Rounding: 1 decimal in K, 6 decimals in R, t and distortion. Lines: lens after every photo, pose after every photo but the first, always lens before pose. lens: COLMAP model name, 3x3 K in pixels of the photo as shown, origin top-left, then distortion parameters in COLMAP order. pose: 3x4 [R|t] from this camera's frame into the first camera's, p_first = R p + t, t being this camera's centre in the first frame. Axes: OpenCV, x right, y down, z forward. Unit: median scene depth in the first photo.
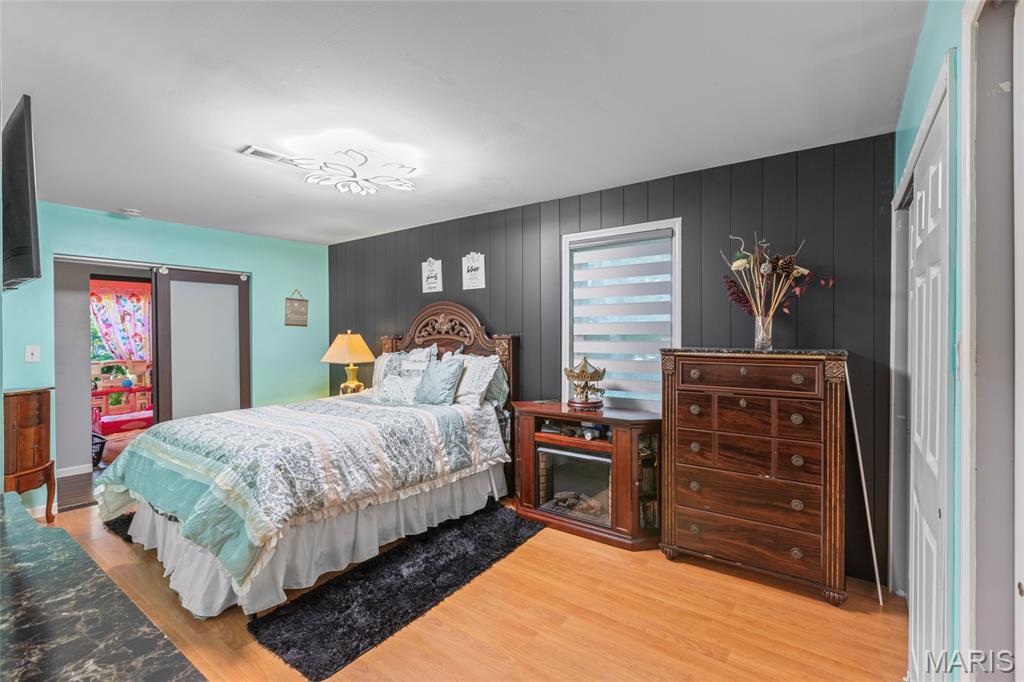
lens RADIAL K [[456.0, 0, 510.9], [0, 456.0, 338.7], [0, 0, 1]] dist [0.002092, -0.001221]
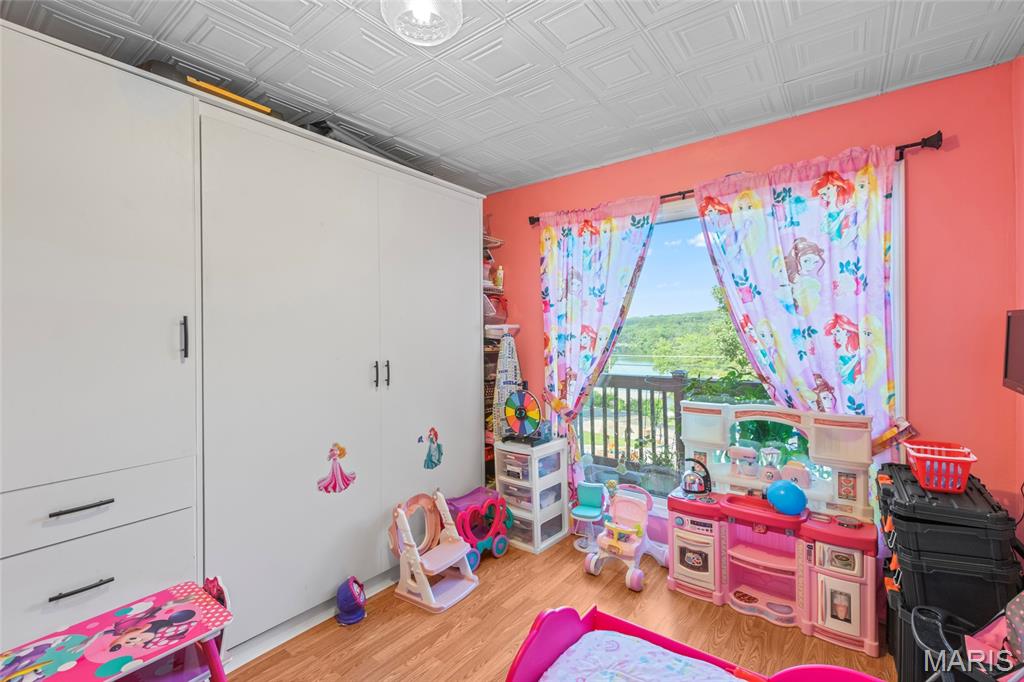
lens RADIAL K [[456.0, 0, 509.9], [0, 456.0, 337.6], [0, 0, 1]] dist [0.002092, -0.001221]
pose [[-0.021349, 0.009511, -0.999727, -0.546967], [-0.004929, 0.999942, 0.009618, -0.000346], [0.999760, 0.005133, -0.021301, 0.814414]]
